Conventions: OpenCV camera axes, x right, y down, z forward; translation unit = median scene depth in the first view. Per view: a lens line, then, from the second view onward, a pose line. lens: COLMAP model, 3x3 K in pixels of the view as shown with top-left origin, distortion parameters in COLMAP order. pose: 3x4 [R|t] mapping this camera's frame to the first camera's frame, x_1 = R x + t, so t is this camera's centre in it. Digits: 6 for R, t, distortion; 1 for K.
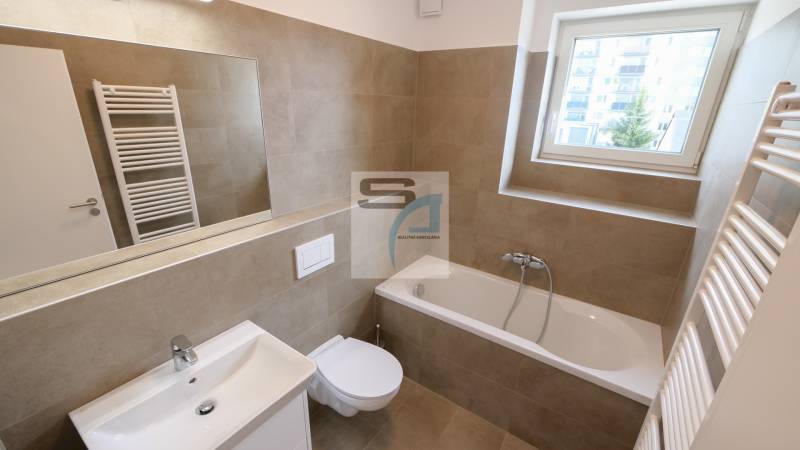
lens RADIAL K [[337.6, 0, 399.7], [0, 337.6, 229.3], [0, 0, 1]] dist [-0.000330, -0.001074]
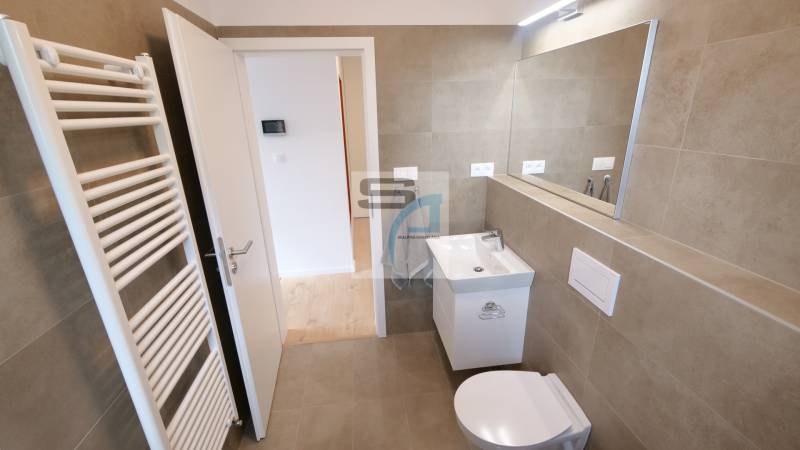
lens RADIAL K [[337.6, 0, 399.7], [0, 337.6, 229.3], [0, 0, 1]] dist [-0.000330, -0.001074]
pose [[-0.744370, 0.211549, -0.633372, 0.538681], [-0.228640, 0.810419, 0.539393, -0.332078], [0.627405, 0.546322, -0.554883, 1.130222]]
